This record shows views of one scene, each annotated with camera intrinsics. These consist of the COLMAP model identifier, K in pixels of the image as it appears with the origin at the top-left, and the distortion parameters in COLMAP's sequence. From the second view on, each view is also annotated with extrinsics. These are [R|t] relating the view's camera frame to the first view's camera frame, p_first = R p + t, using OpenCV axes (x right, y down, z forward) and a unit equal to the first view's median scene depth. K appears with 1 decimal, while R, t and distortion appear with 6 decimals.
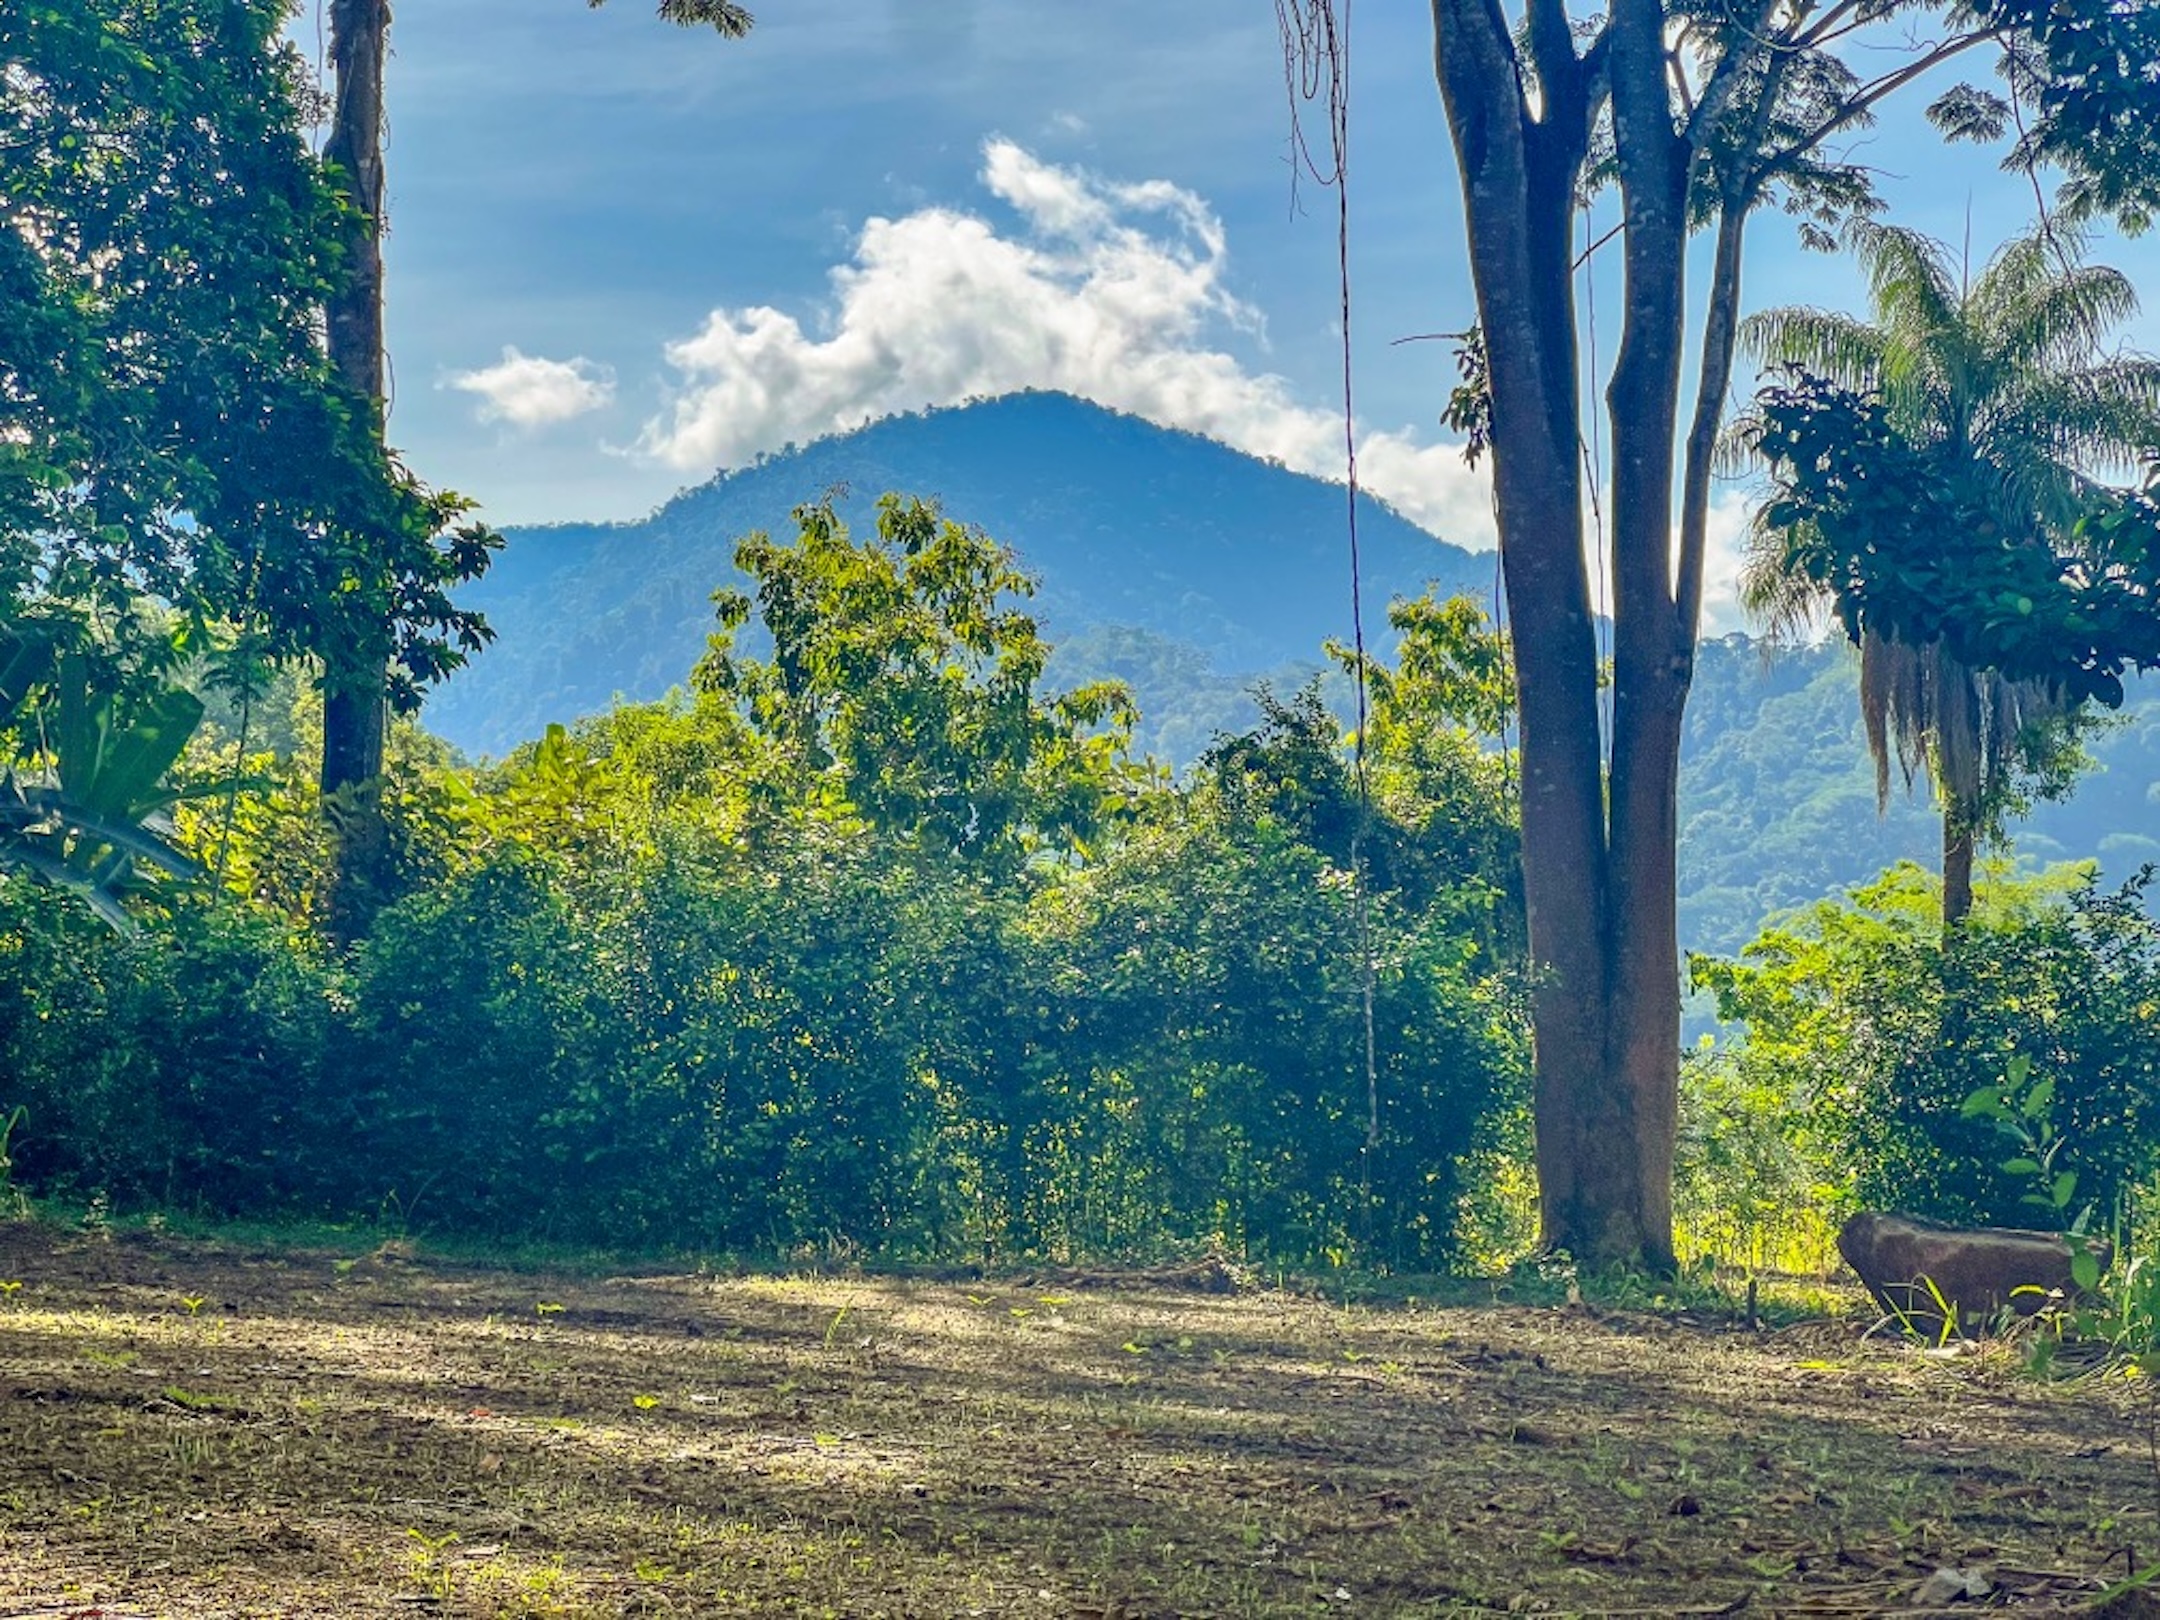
lens RADIAL K [[4600.9, 0, 1079.5], [0, 4600.9, 786.5], [0, 0, 1]] dist [0.199177, 0.000000]
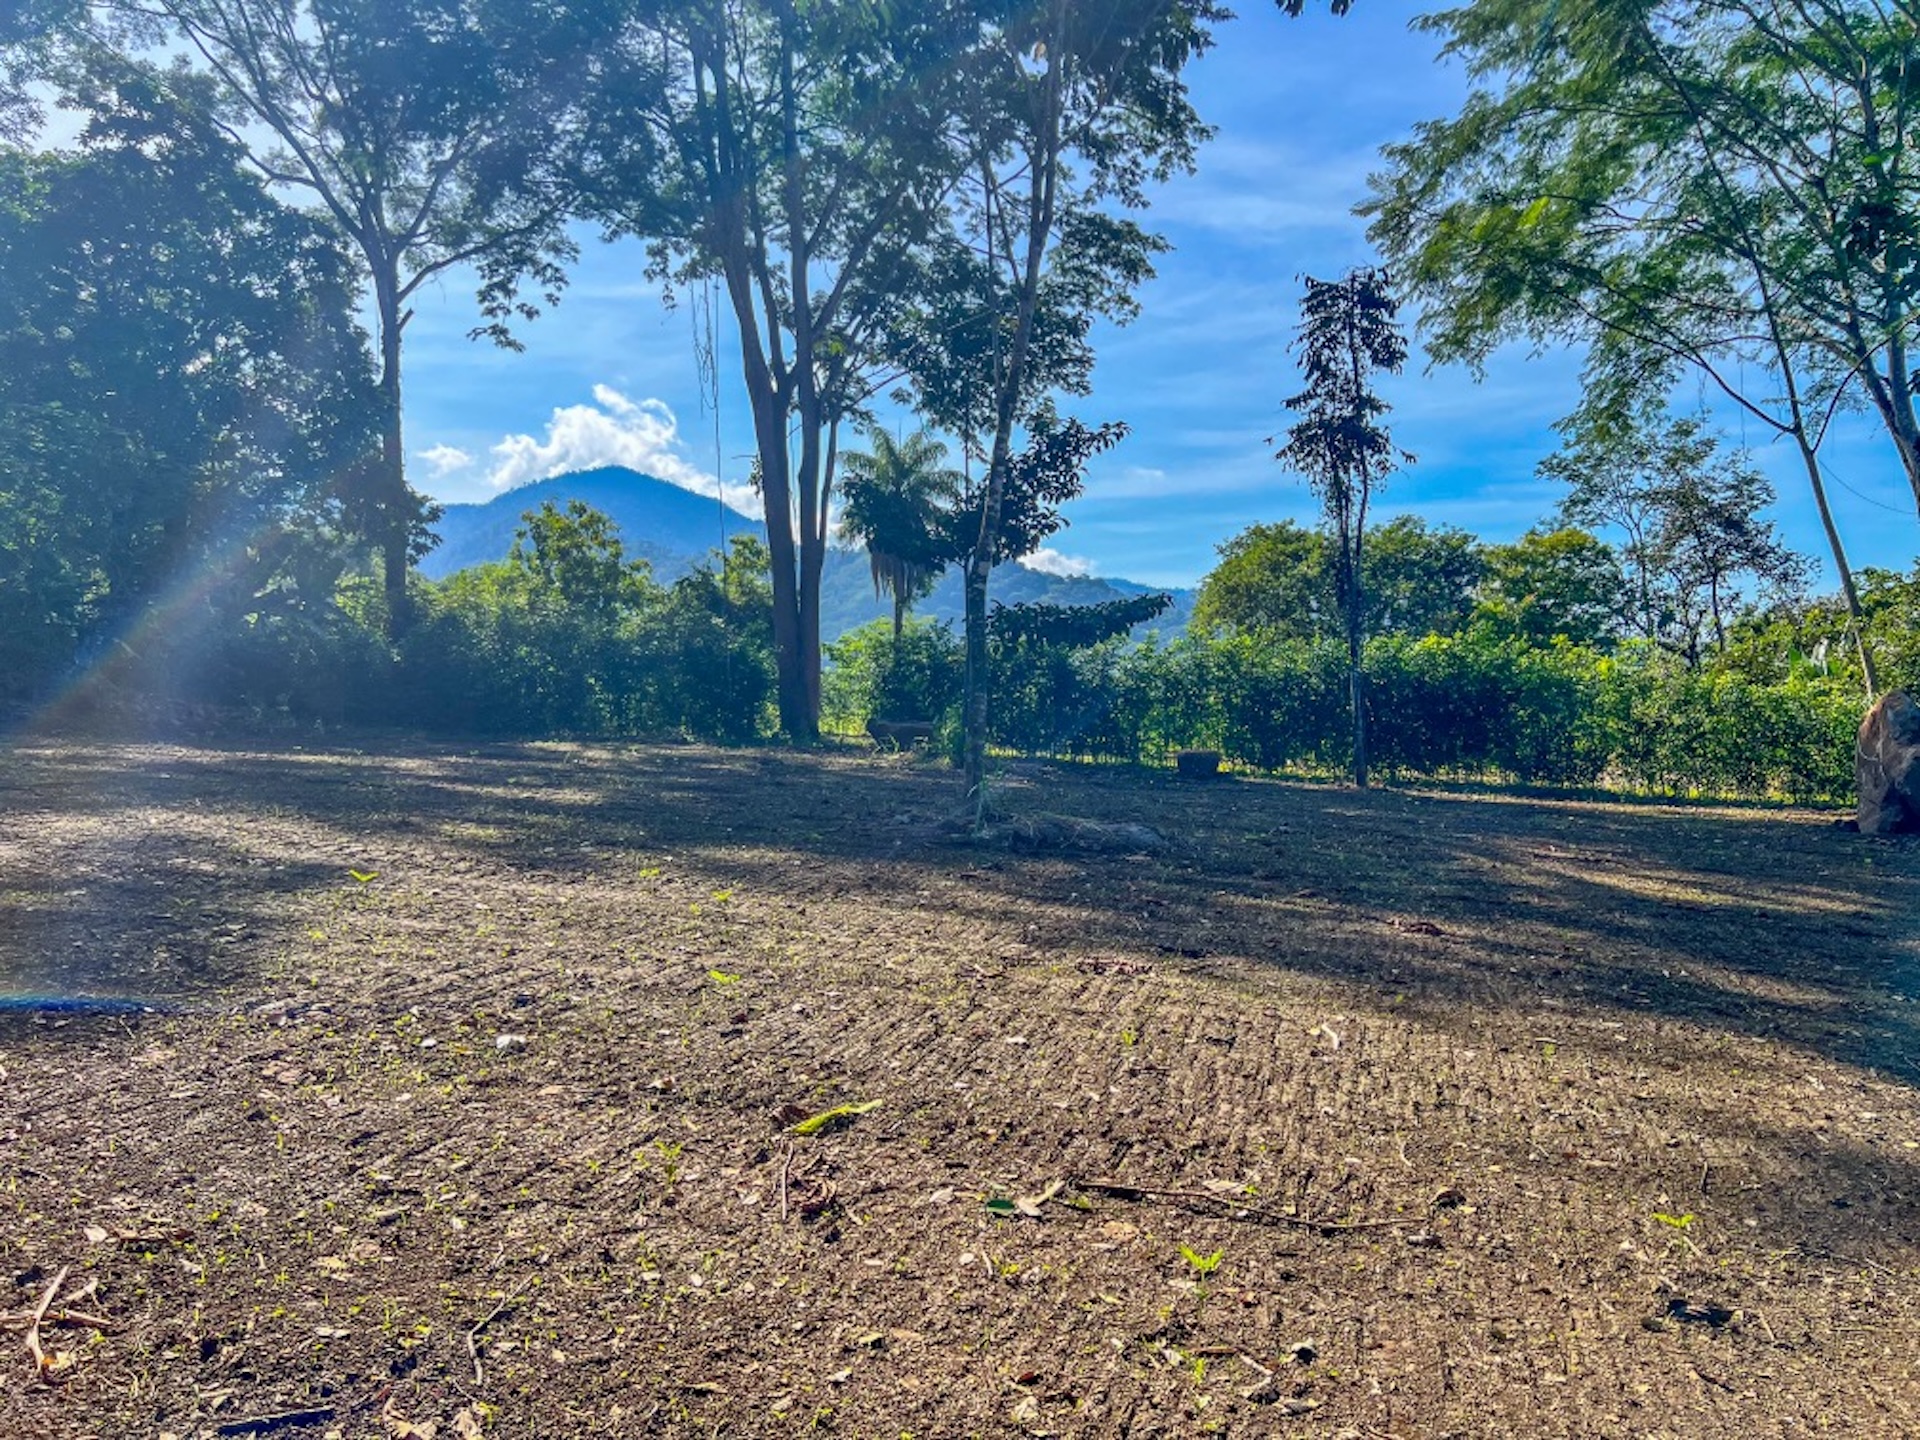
lens RADIAL K [[1511.8, 0, 955.7], [0, 1511.8, 733.1], [0, 0, 1]] dist [0.012512, -0.001453]
pose [[0.971706, -0.017815, 0.235521, -0.035628], [-0.007264, 0.994426, 0.105187, -0.015170], [-0.236082, -0.103922, 0.966160, -0.107602]]
